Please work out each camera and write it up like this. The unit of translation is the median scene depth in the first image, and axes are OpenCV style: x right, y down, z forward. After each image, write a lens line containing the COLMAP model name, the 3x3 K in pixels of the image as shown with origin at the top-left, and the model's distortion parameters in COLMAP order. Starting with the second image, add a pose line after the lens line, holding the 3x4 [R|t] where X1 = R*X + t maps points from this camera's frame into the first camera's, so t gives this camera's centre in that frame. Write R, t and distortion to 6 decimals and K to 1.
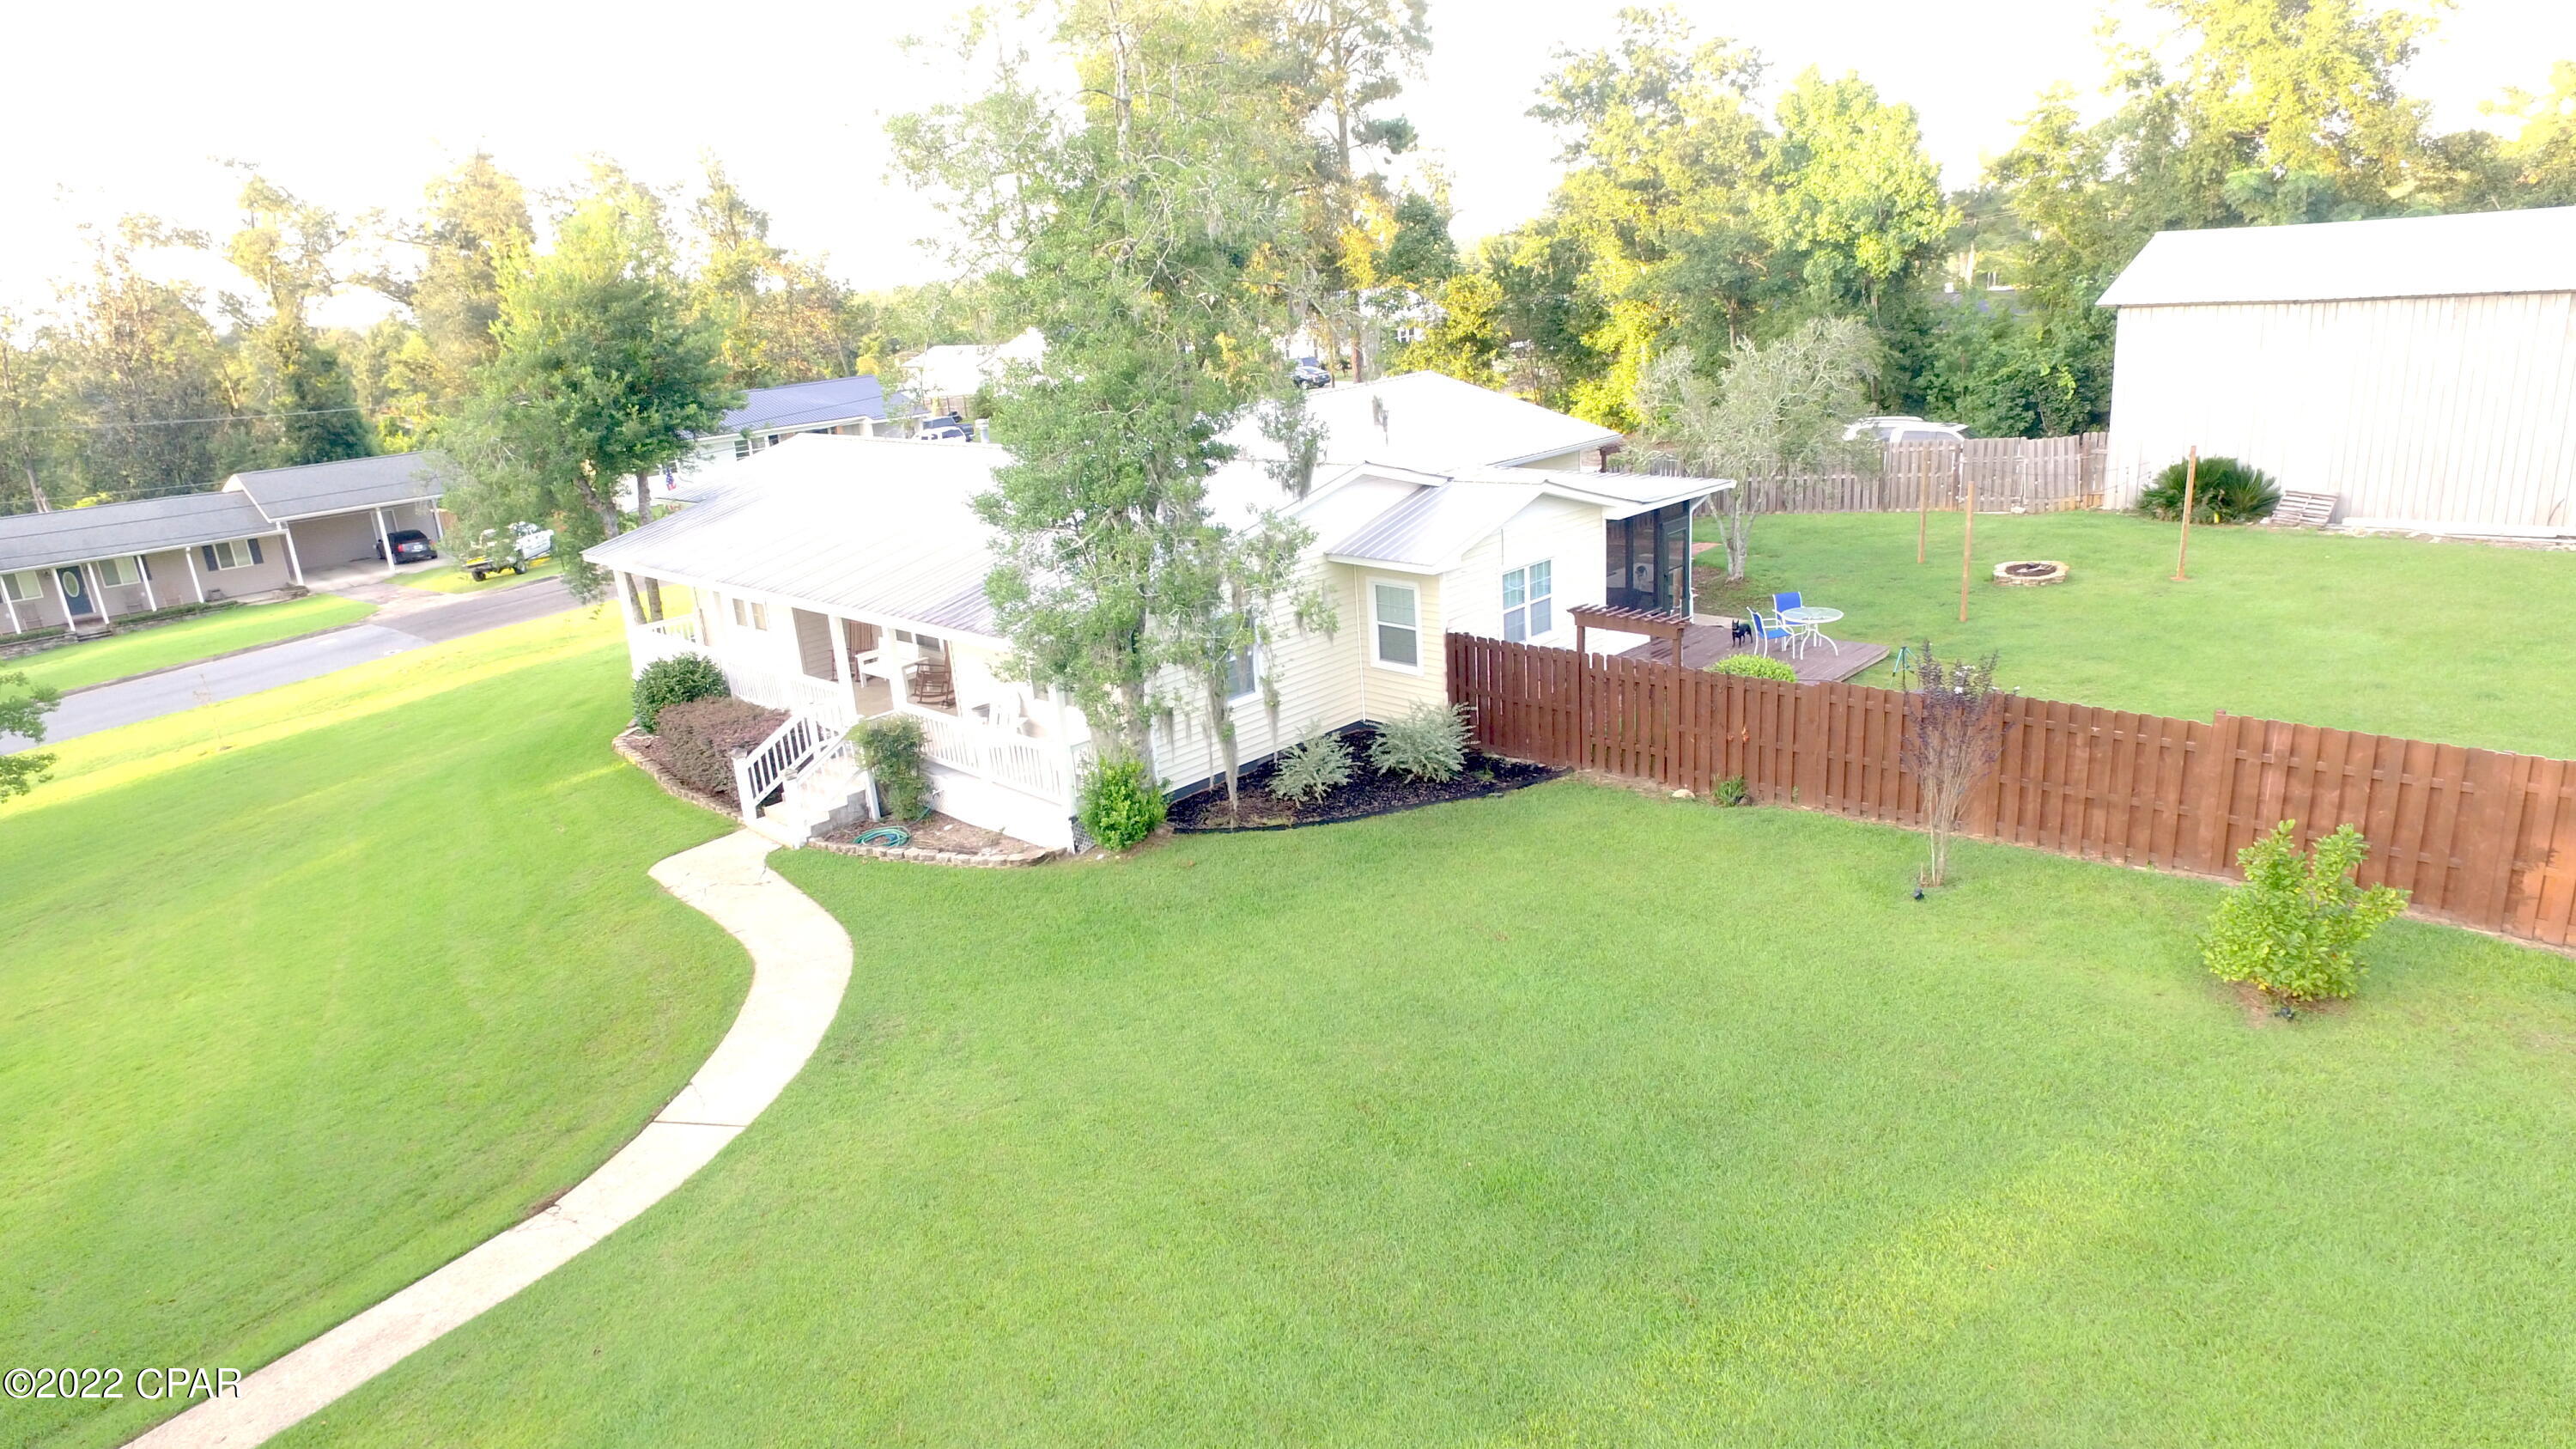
lens RADIAL K [[1497.5, 0, 1288.0], [0, 1497.5, 724.5], [0, 0, 1]] dist [-0.011581, 0.015375]
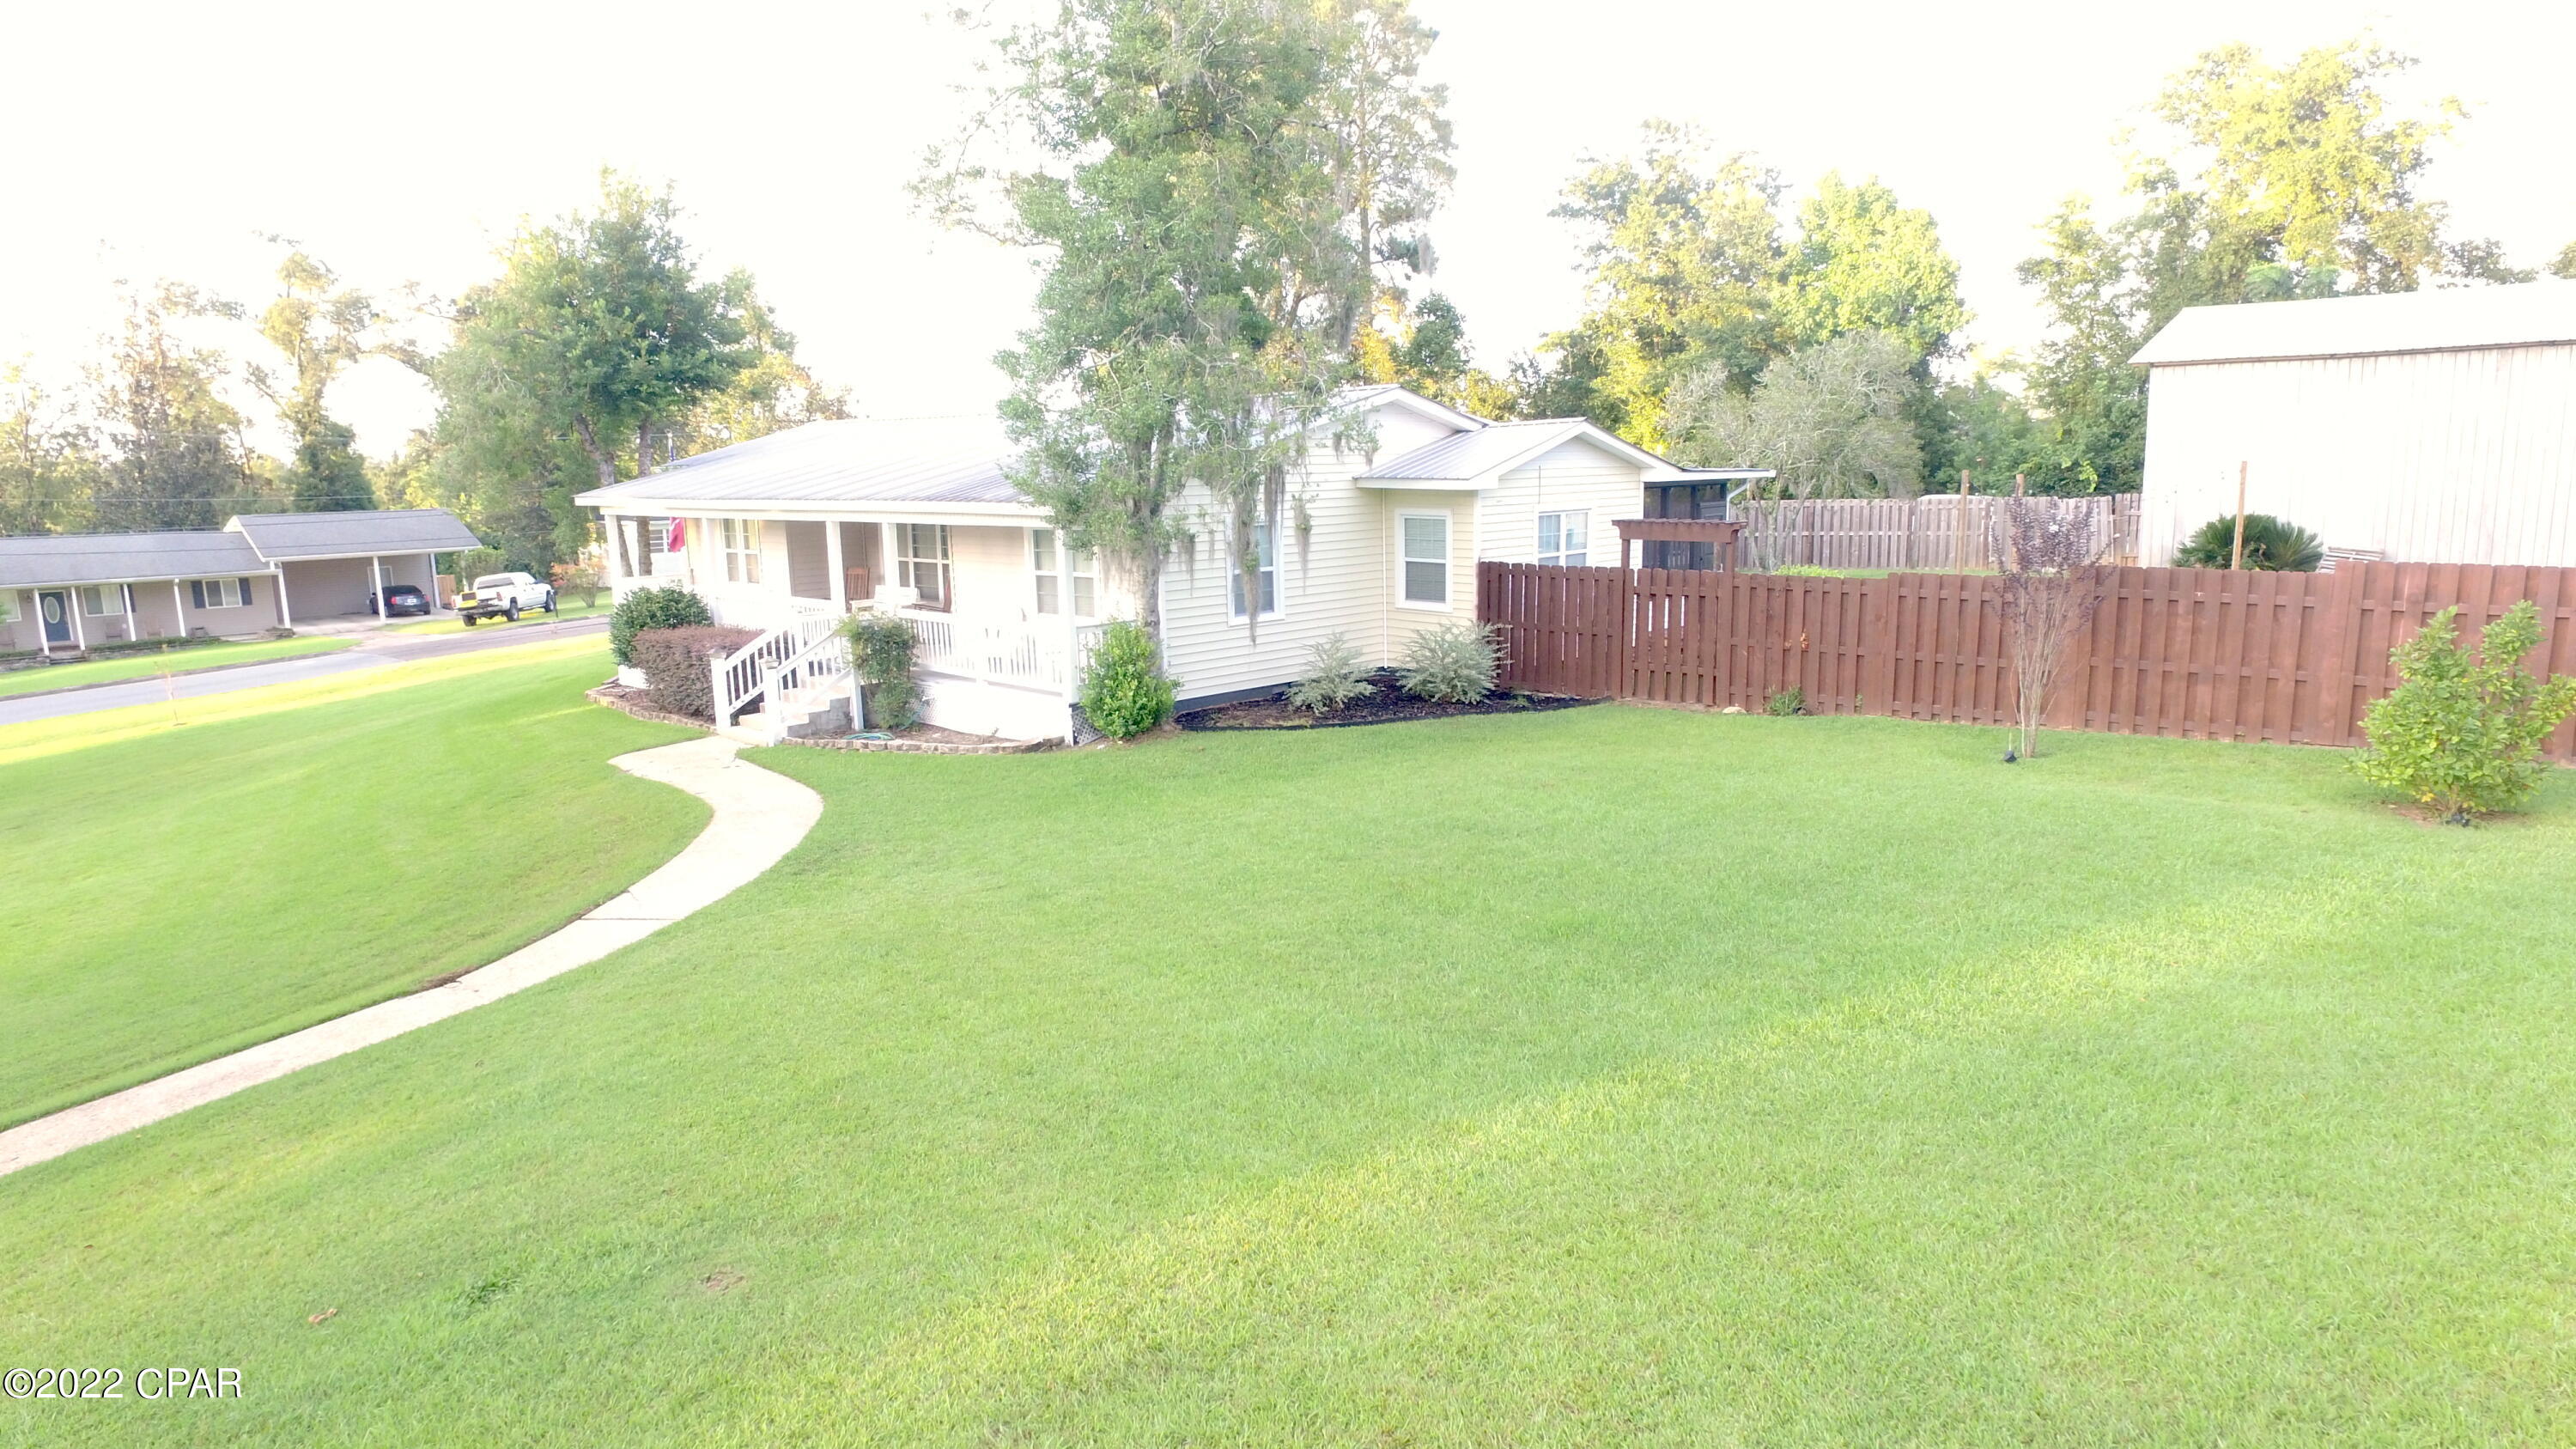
lens RADIAL K [[1497.5, 0, 1288.0], [0, 1497.5, 724.5], [0, 0, 1]] dist [-0.011581, 0.015375]
pose [[0.998793, 0.048966, 0.003872, -0.012995], [-0.048144, 0.991559, -0.120388, 0.156443], [-0.009734, 0.120056, 0.992719, 0.074105]]
